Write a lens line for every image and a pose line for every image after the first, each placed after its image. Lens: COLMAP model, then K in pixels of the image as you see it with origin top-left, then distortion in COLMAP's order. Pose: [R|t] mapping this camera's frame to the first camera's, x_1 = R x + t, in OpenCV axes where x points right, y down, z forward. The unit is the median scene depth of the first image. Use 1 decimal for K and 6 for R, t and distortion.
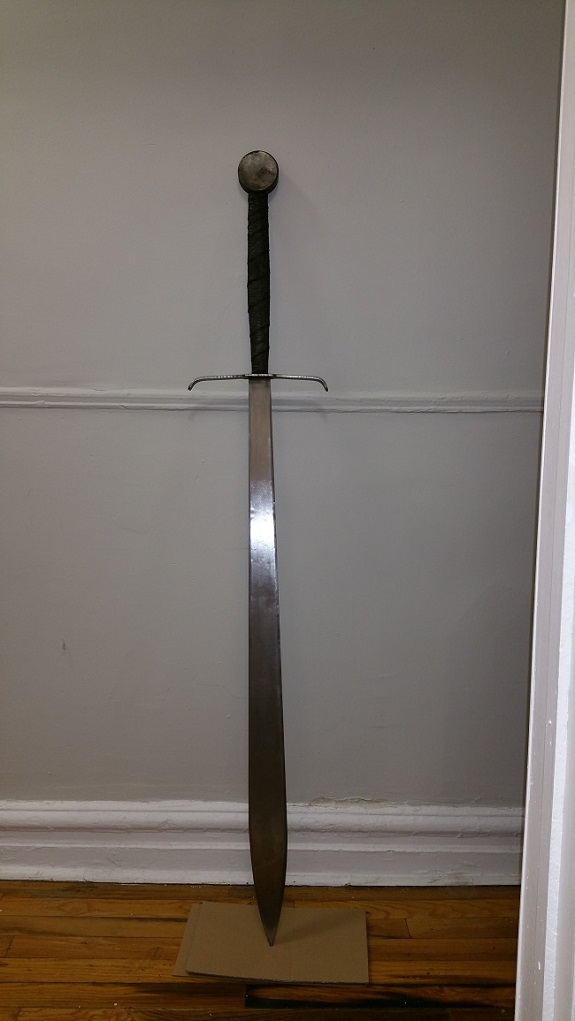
lens RADIAL K [[834.5, 0, 273.3], [0, 834.5, 512.1], [0, 0, 1]] dist [0.079880, -0.170263]
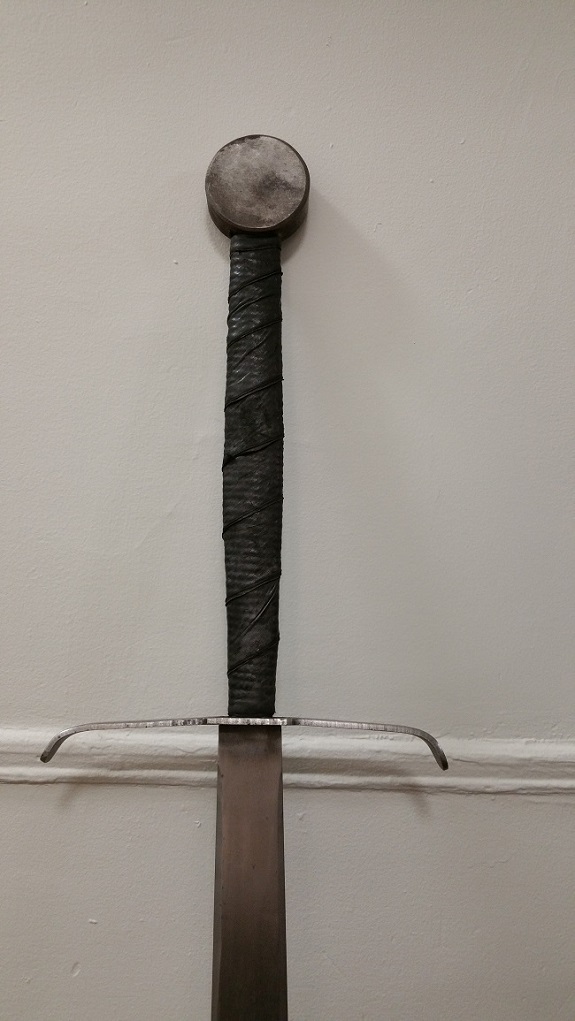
lens RADIAL K [[828.0, 0, 269.9], [0, 828.0, 509.6], [0, 0, 1]] dist [0.100931, -0.197293]
pose [[0.999819, 0.017435, 0.007665, -0.012479], [-0.016133, 0.989195, -0.145716, -0.197614], [-0.010123, 0.145566, 0.989297, 0.636053]]
